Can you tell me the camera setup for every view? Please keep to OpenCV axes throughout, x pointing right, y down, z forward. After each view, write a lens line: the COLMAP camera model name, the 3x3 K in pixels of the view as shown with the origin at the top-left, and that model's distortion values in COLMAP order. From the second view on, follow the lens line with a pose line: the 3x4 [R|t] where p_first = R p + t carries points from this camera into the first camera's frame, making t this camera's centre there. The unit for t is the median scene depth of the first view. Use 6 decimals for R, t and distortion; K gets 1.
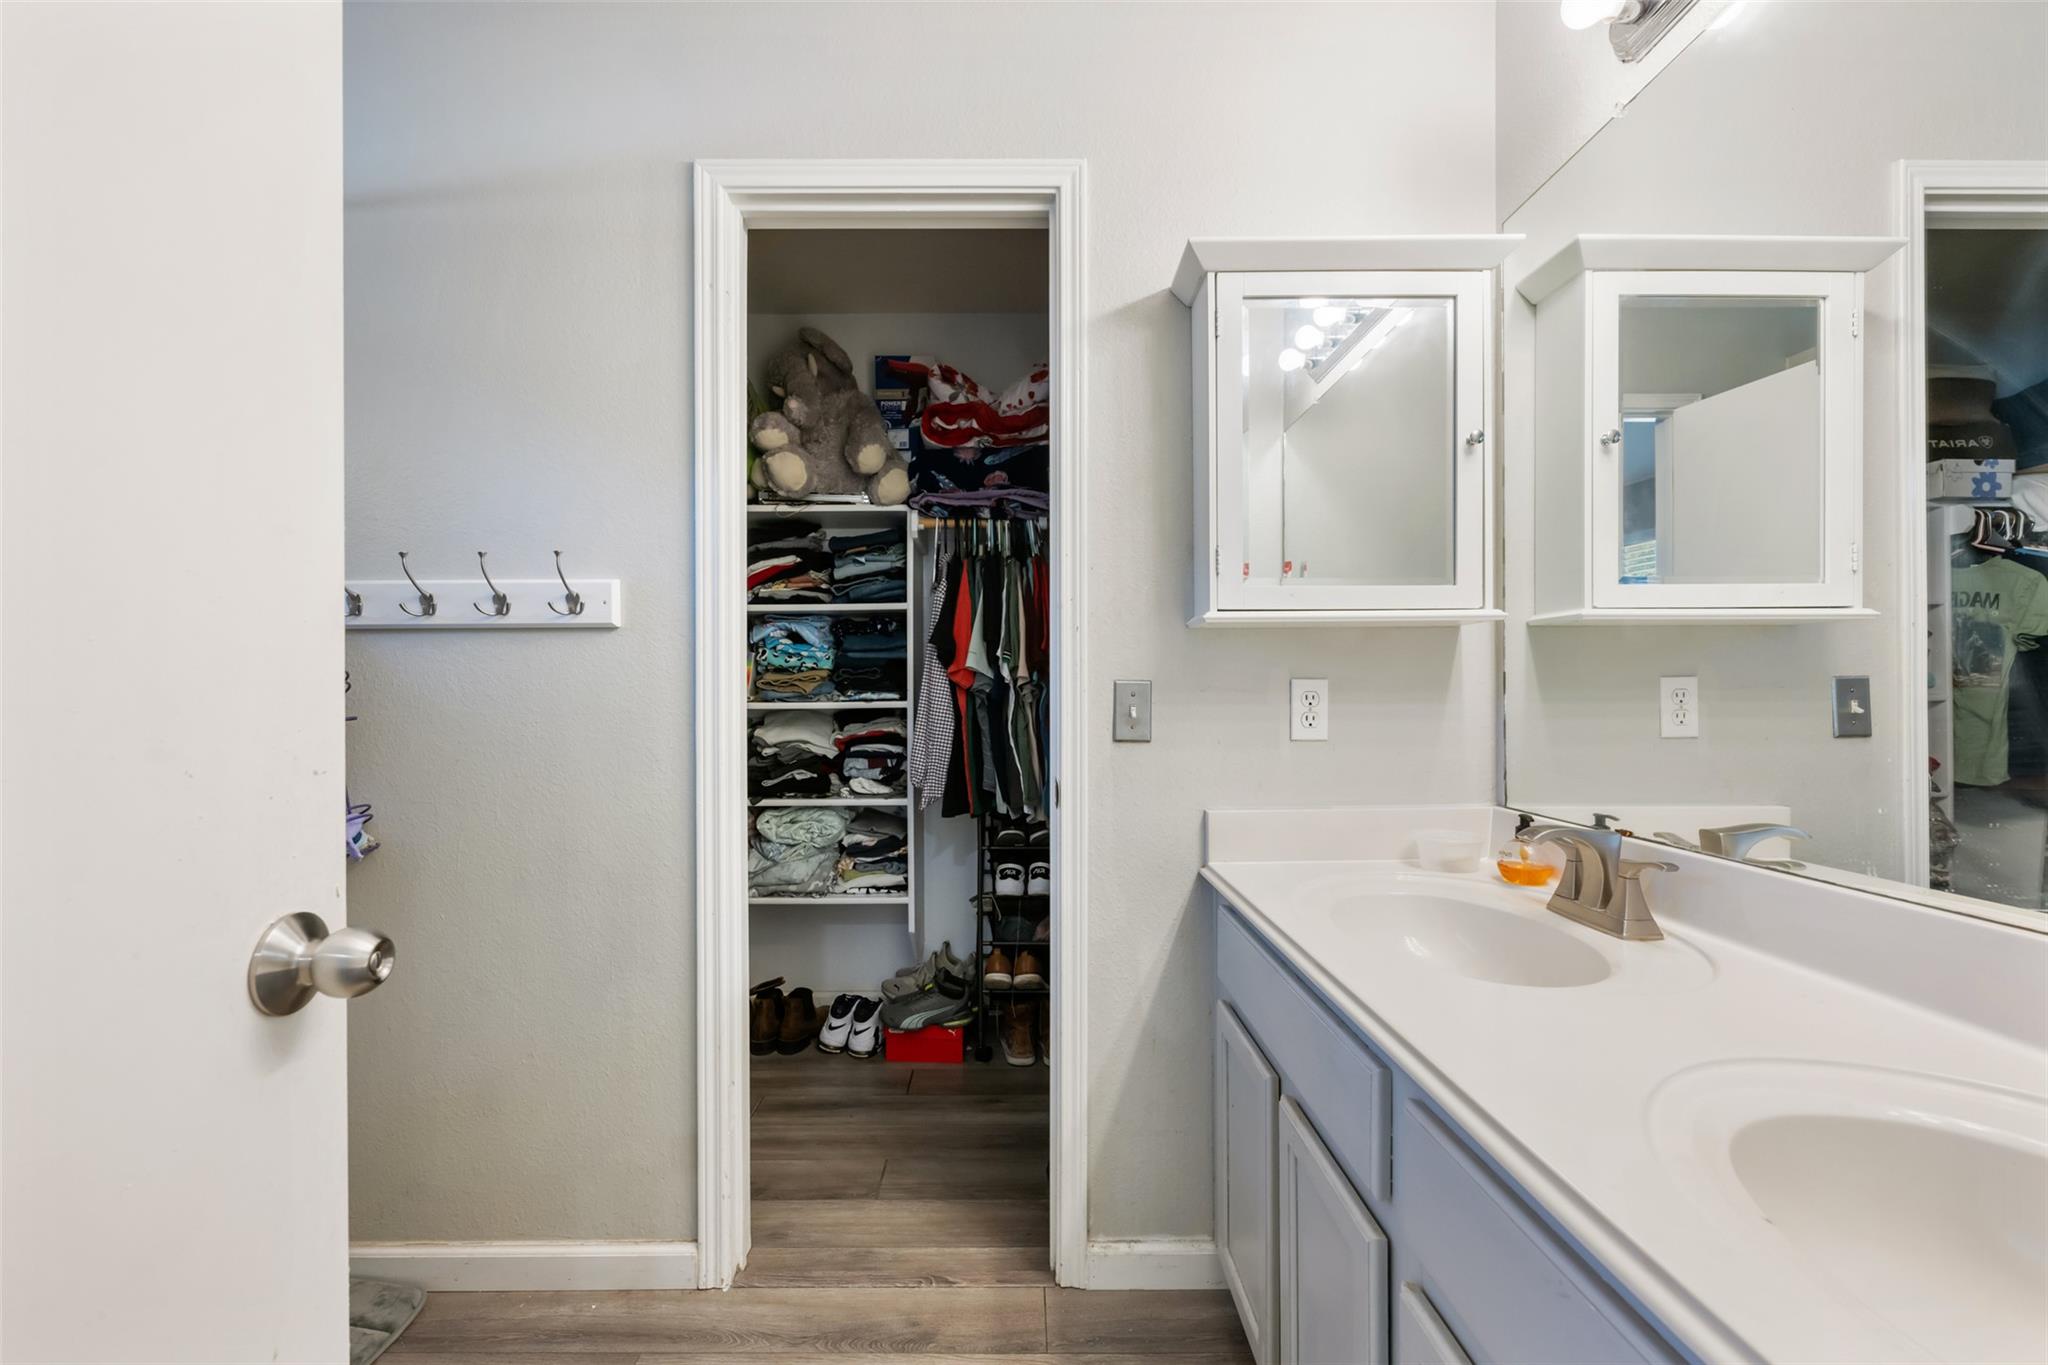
lens RADIAL K [[812.5, 0, 1018.8], [0, 812.5, 688.4], [0, 0, 1]] dist [-0.001203, -0.000043]
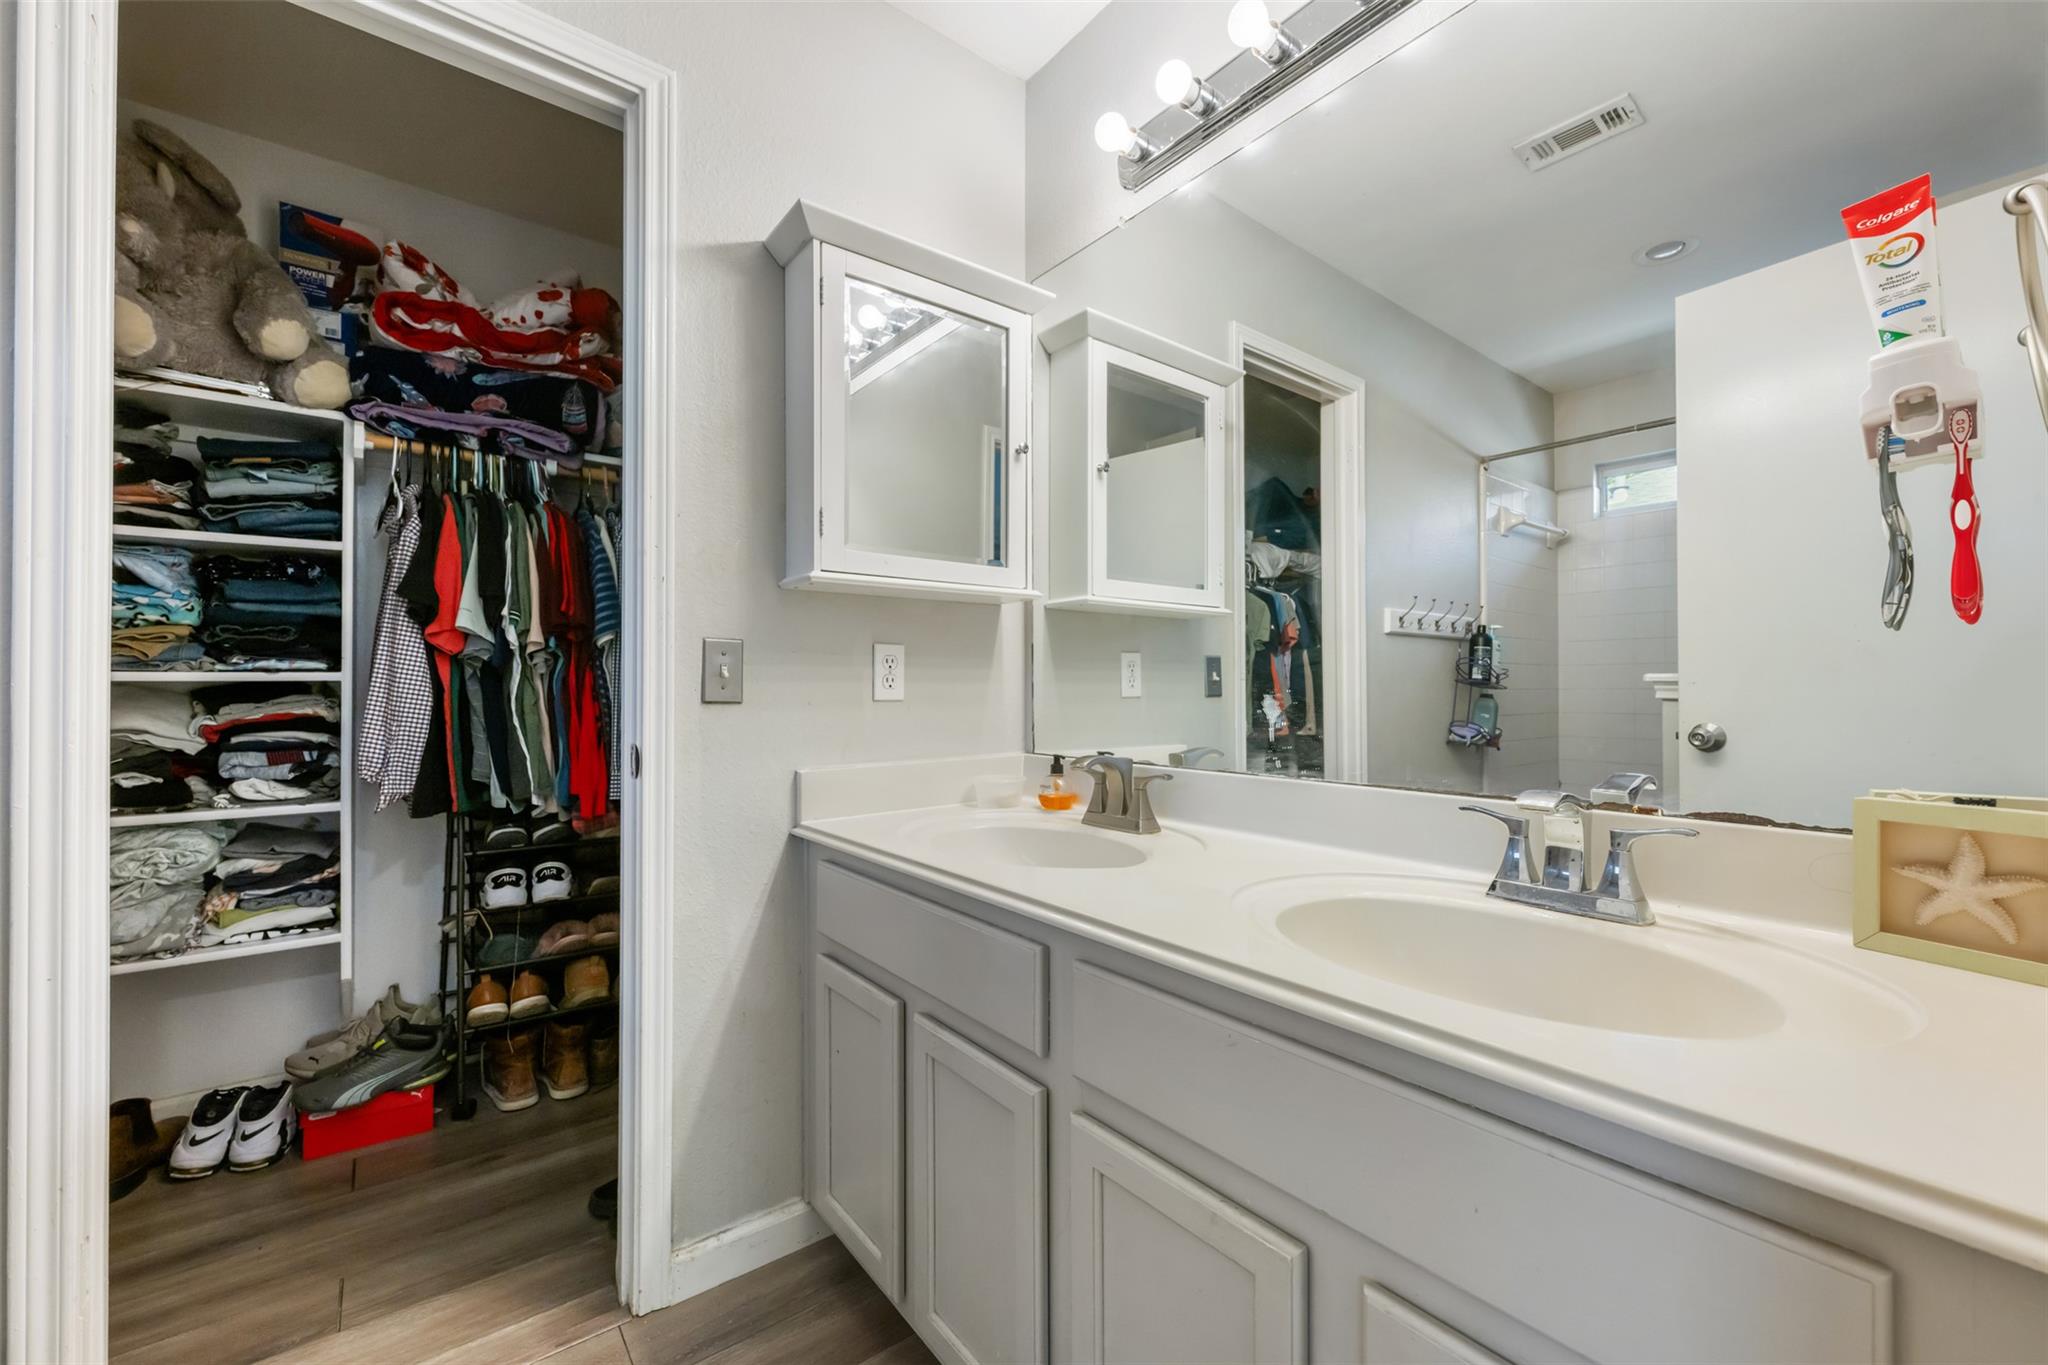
lens RADIAL K [[812.5, 0, 1012.1], [0, 812.5, 681.1], [0, 0, 1]] dist [-0.001203, -0.000043]
pose [[0.792034, 0.011158, 0.610375, -0.170653], [-0.004468, 0.999912, -0.012481, 0.049990], [-0.610461, 0.007158, 0.792014, 0.041725]]
